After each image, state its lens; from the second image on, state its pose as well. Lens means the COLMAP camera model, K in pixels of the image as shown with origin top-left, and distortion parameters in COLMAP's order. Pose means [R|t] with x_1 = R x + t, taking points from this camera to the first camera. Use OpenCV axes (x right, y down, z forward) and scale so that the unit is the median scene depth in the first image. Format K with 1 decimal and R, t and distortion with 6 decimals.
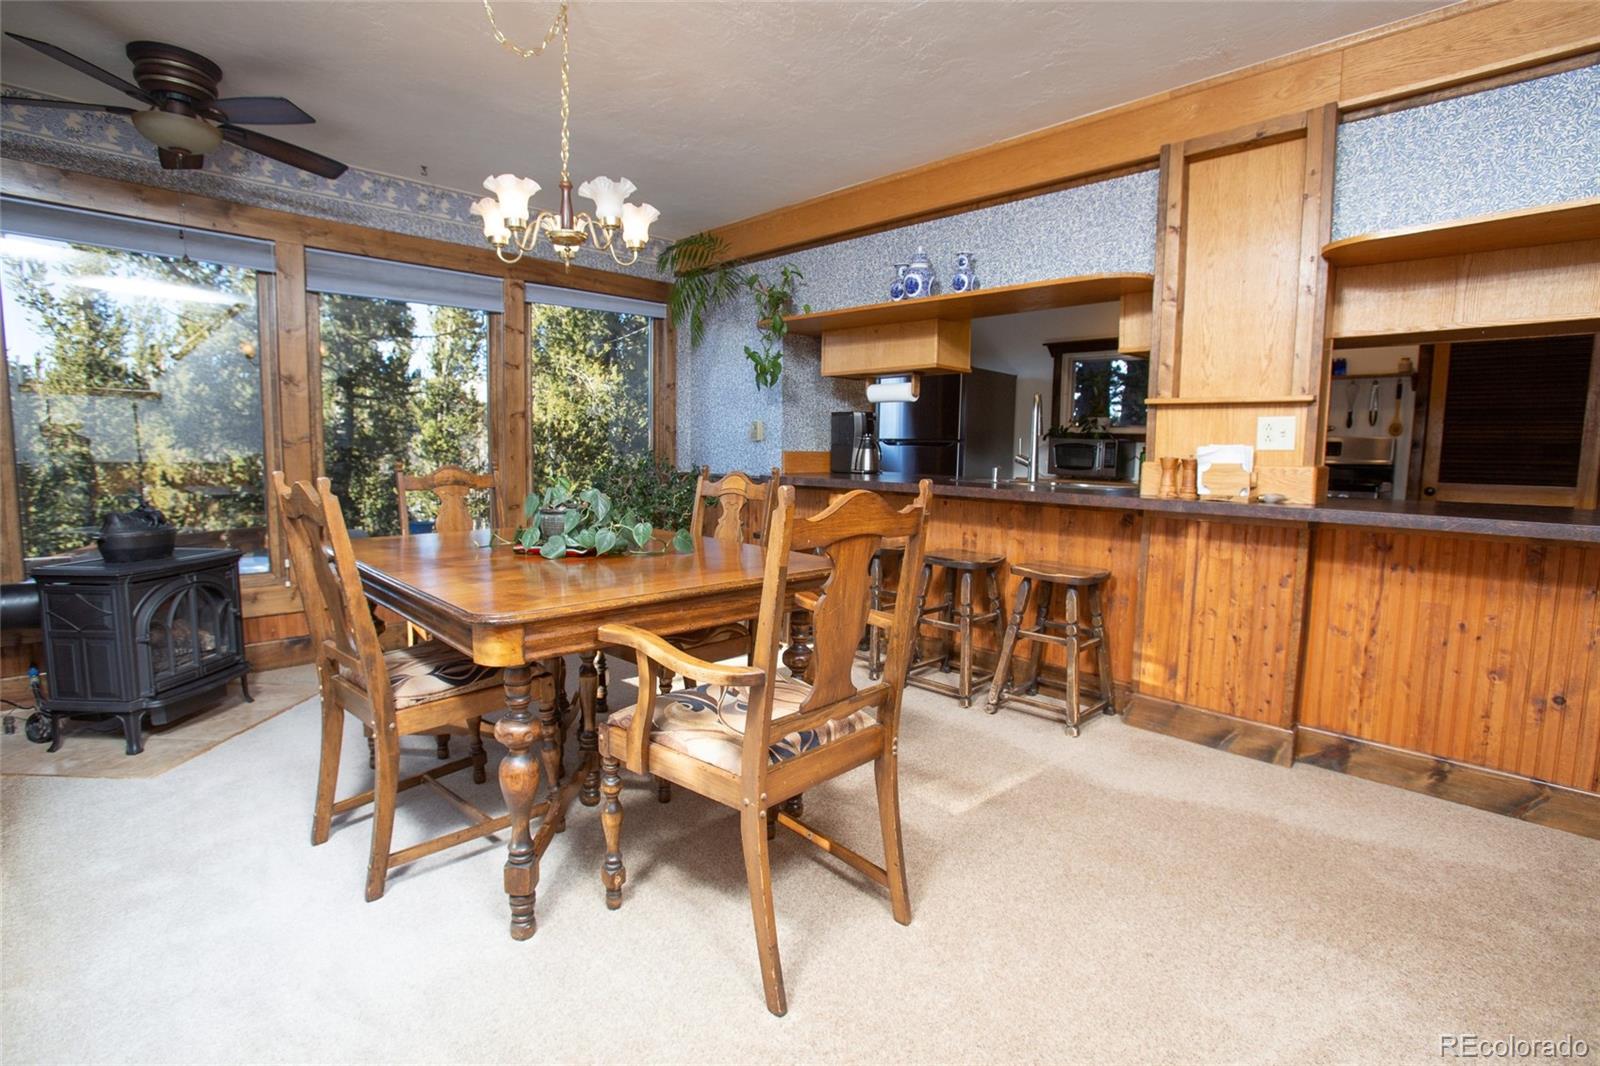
lens RADIAL K [[726.7, 0, 796.8], [0, 726.7, 528.8], [0, 0, 1]] dist [-0.061909, 0.021468]
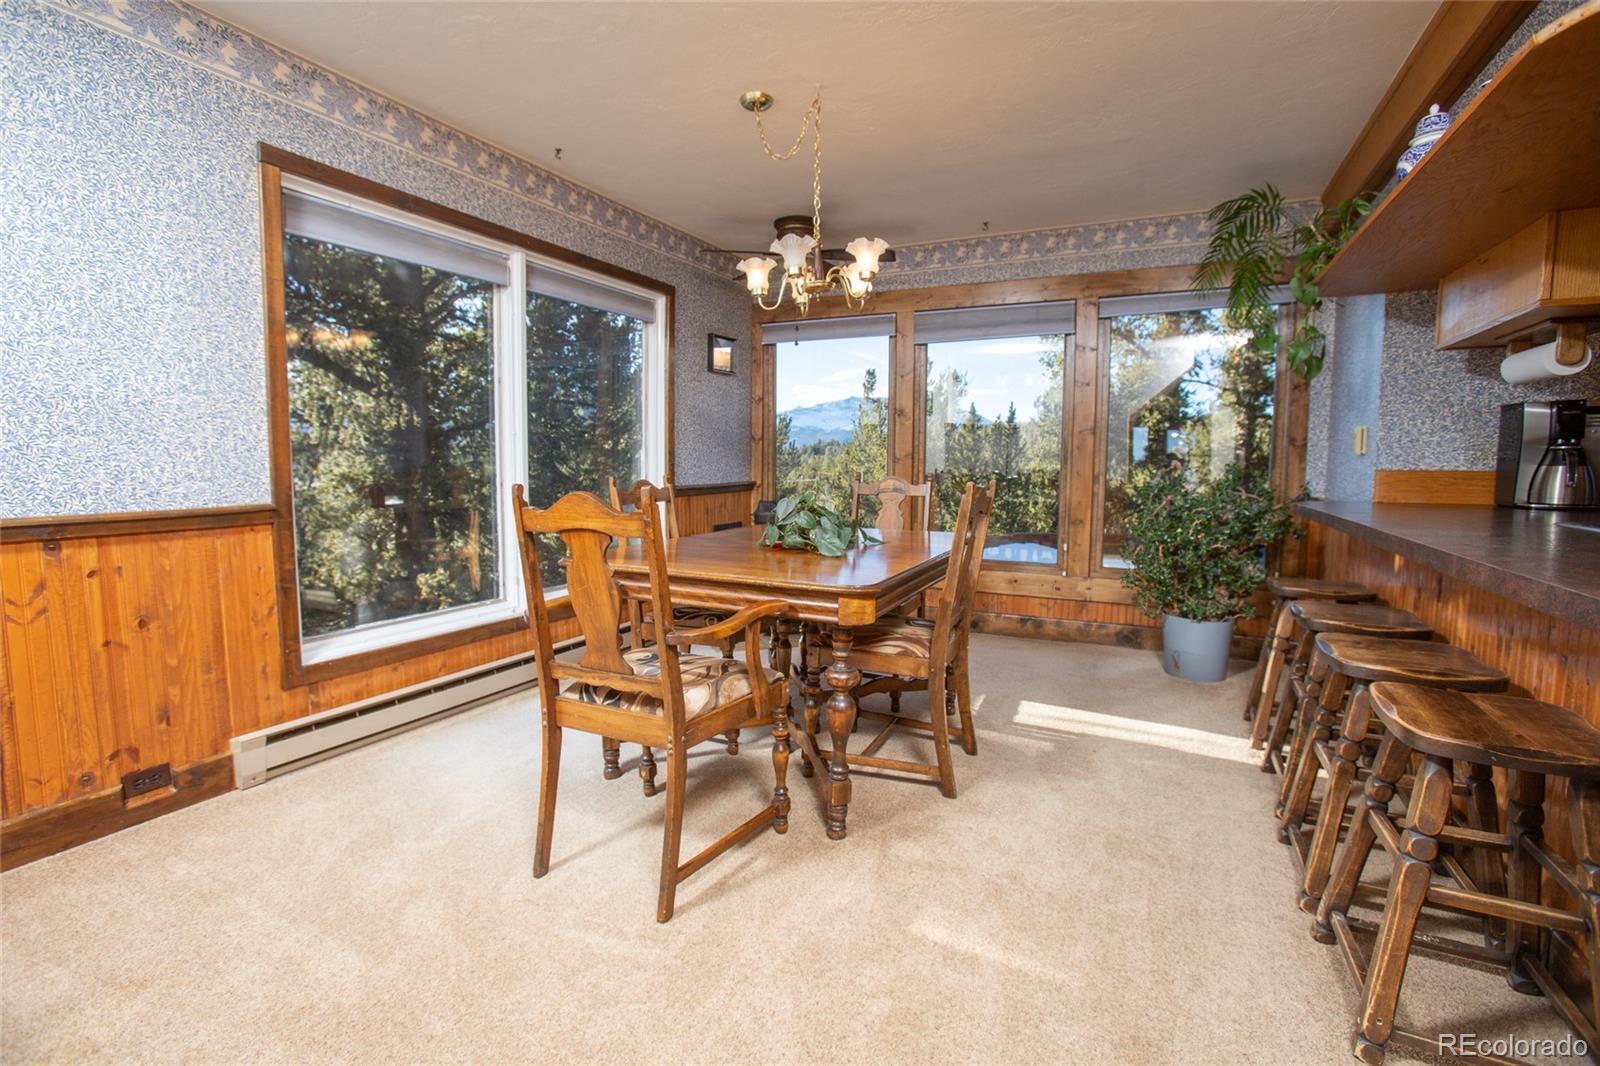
lens RADIAL K [[726.7, 0, 796.8], [0, 726.7, 528.8], [0, 0, 1]] dist [-0.061909, 0.021468]
pose [[0.320668, 0.078168, -0.943961, 0.481715], [-0.110284, 0.992892, 0.044756, -0.025556], [0.940749, 0.089752, 0.327009, 0.329424]]
